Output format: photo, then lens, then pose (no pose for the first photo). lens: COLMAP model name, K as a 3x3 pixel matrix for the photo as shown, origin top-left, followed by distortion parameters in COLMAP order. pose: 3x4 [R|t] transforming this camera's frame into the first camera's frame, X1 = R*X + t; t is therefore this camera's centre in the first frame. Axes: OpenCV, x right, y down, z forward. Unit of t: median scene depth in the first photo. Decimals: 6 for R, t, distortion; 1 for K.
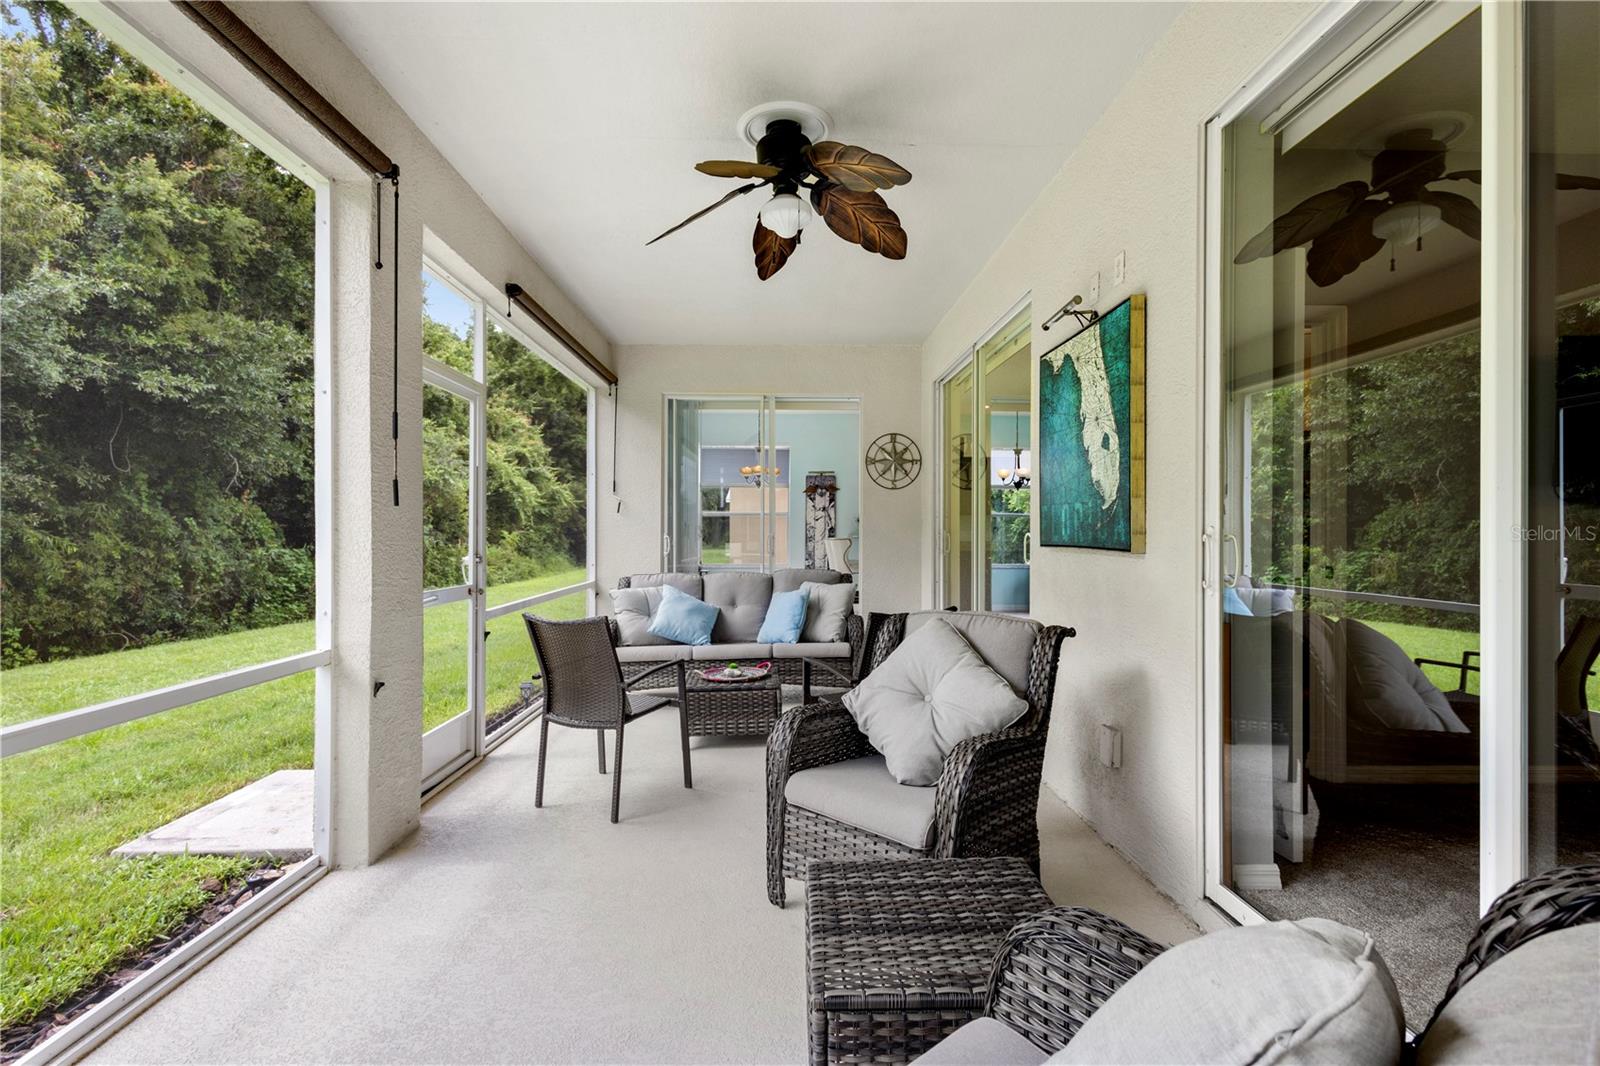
lens RADIAL K [[736.3, 0, 801.7], [0, 736.3, 535.2], [0, 0, 1]] dist [0.007293, 0.000146]
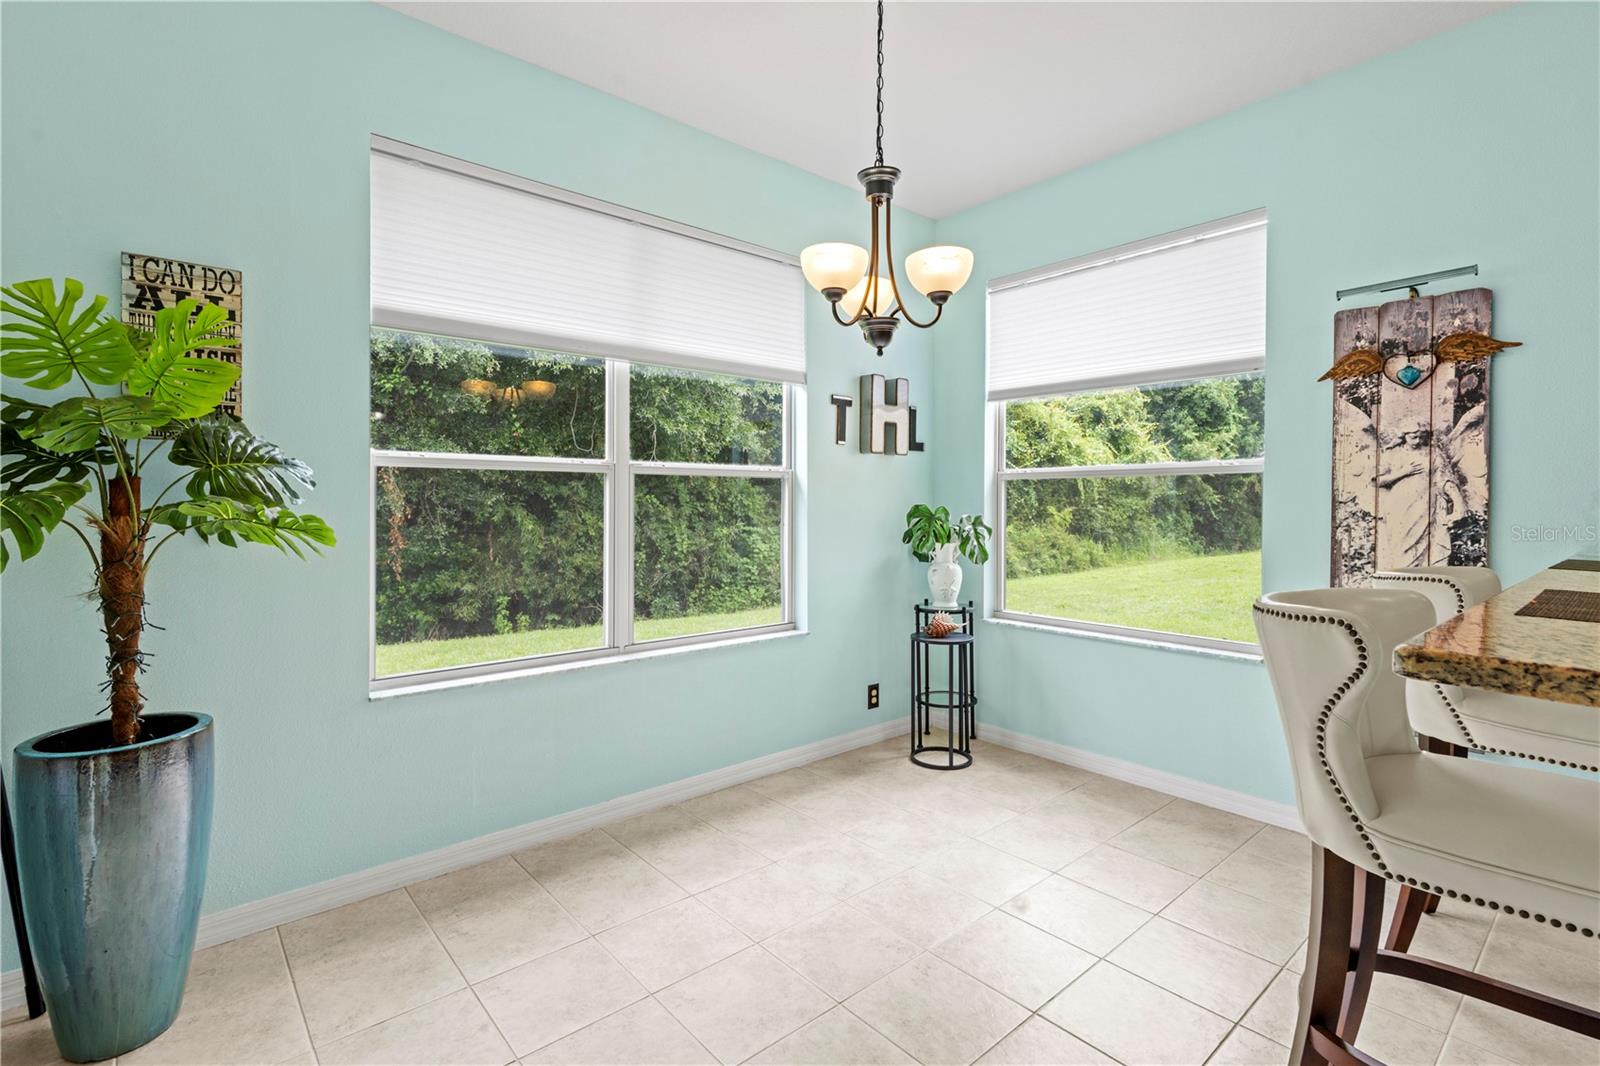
lens RADIAL K [[743.8, 0, 805.4], [0, 743.8, 506.9], [0, 0, 1]] dist [0.005667, 0.000301]
pose [[0.635781, 0.003898, -0.771859, 0.296542], [-0.004294, 0.999990, 0.001512, -0.044436], [0.771857, 0.002353, 0.635792, 2.310438]]
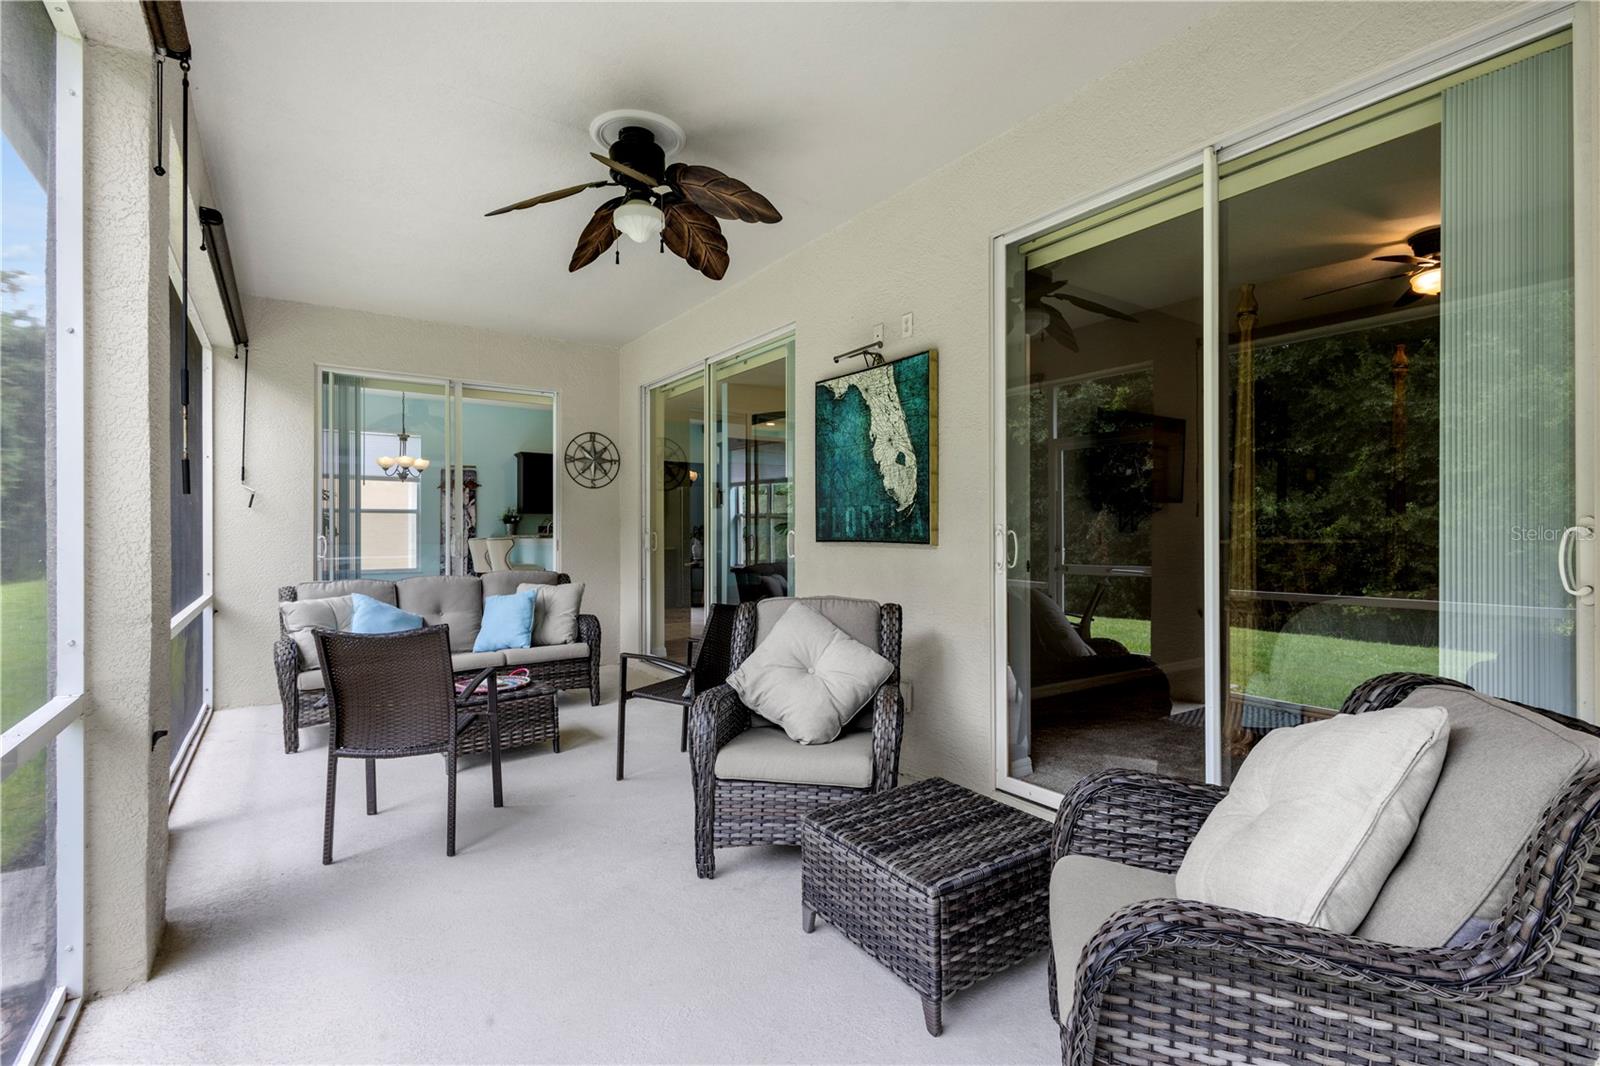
lens RADIAL K [[735.2, 0, 800.0], [0, 735.2, 533.0], [0, 0, 1]] dist [0.002791, -0.000490]
pose [[0.837783, -0.002439, 0.545998, -0.391622], [0.004654, 0.999986, -0.002675, 0.004637], [-0.545984, 0.004782, 0.837782, 0.023191]]
